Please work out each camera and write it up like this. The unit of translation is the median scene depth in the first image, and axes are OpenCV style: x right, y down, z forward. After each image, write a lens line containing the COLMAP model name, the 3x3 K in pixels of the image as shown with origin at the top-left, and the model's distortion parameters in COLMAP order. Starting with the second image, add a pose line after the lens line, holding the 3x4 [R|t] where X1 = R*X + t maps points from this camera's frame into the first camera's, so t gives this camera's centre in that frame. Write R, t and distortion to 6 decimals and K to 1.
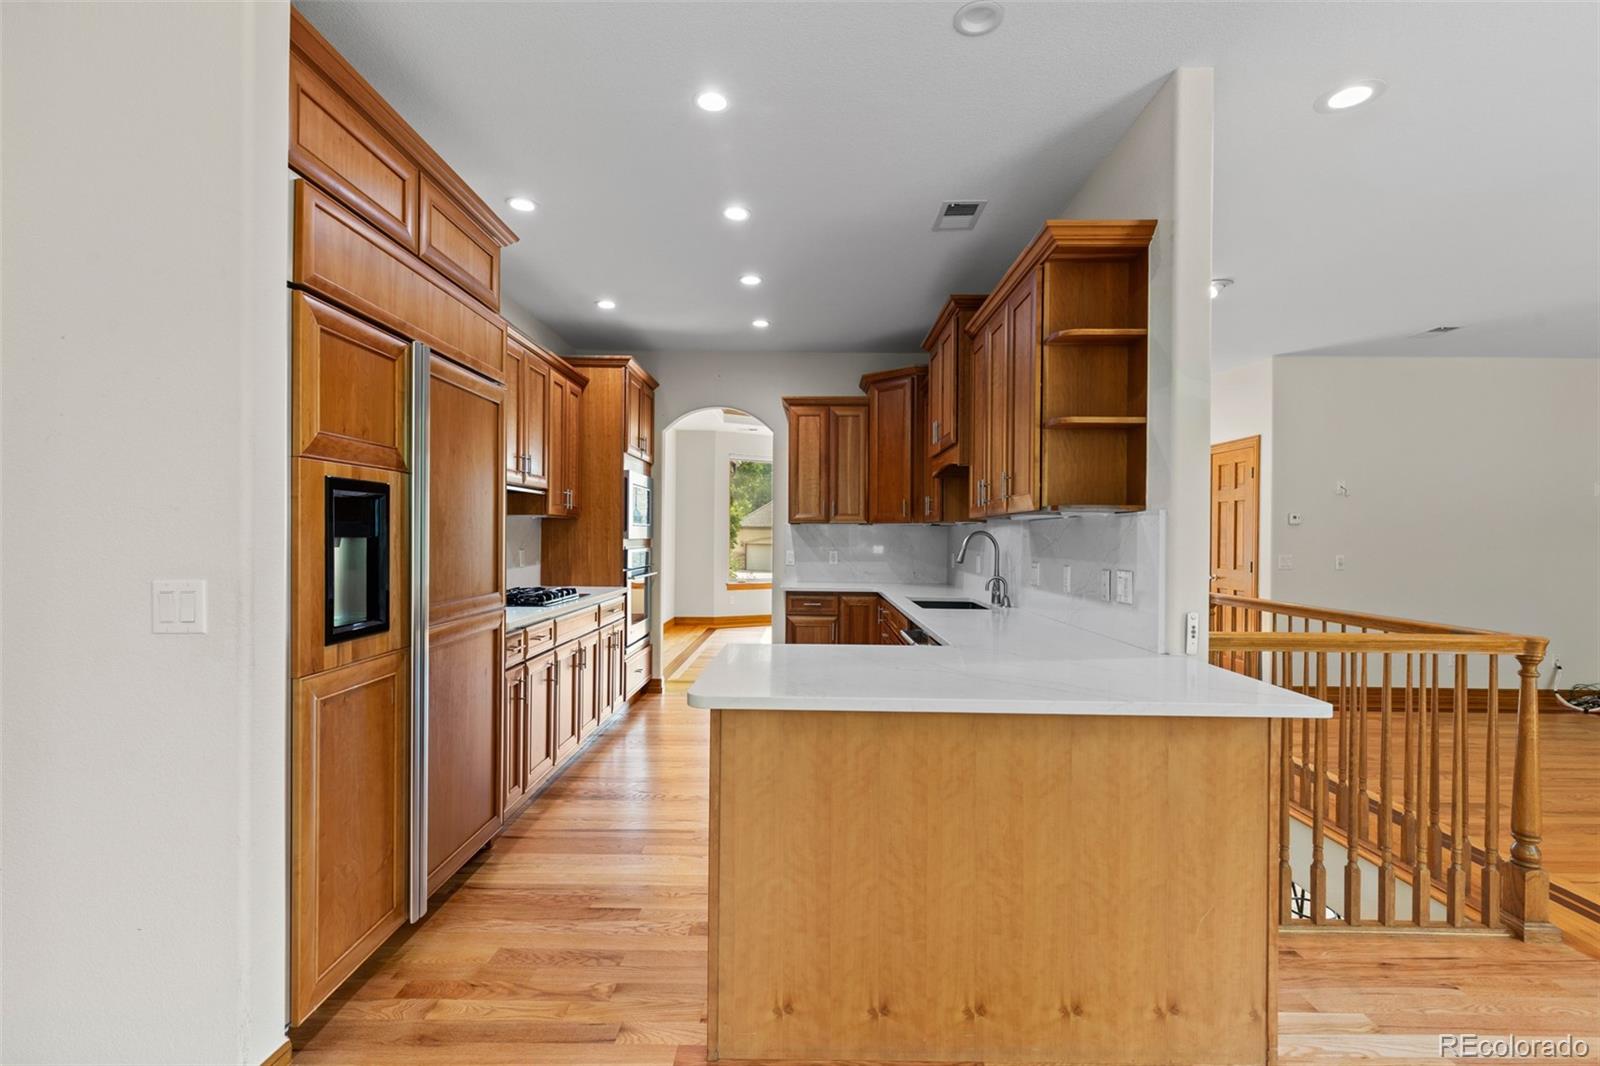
lens RADIAL K [[723.8, 0, 800.7], [0, 723.8, 532.8], [0, 0, 1]] dist [-0.000878, -0.000063]
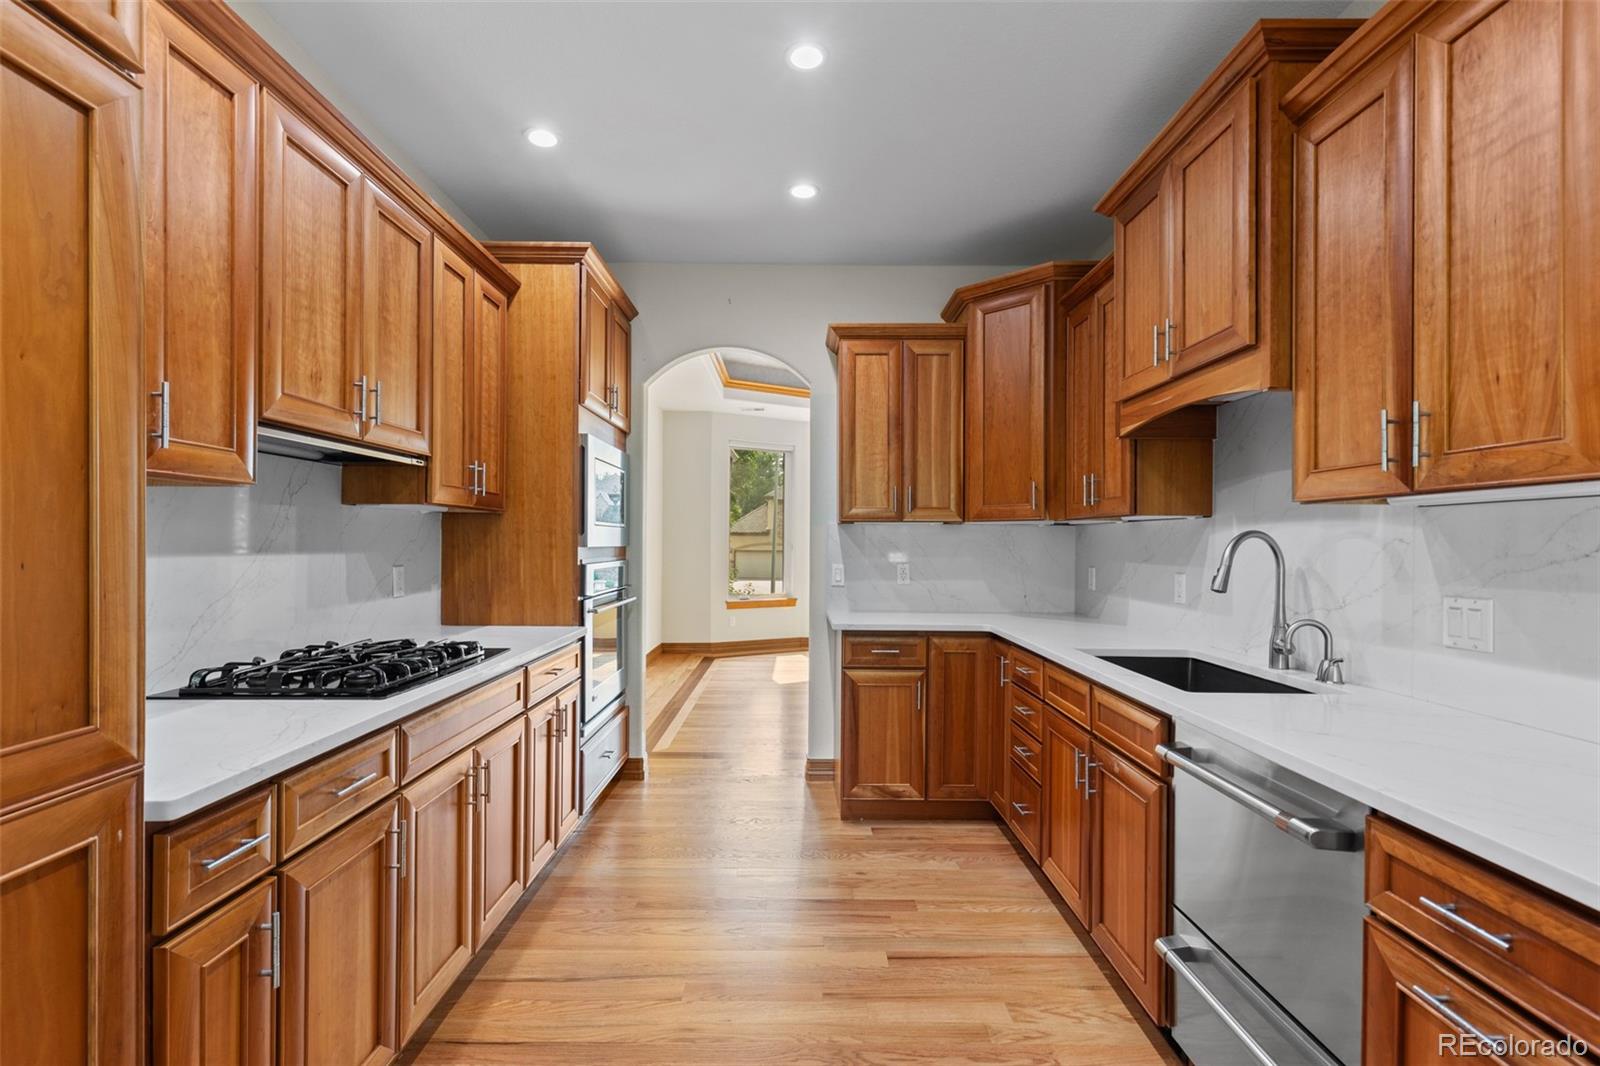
lens RADIAL K [[723.8, 0, 798.4], [0, 723.8, 541.1], [0, 0, 1]] dist [-0.000878, -0.000063]
pose [[0.999870, -0.002761, 0.015855, -0.064544], [0.002706, 0.999990, 0.003486, 0.001577], [-0.015865, -0.003442, 0.999868, 0.358963]]
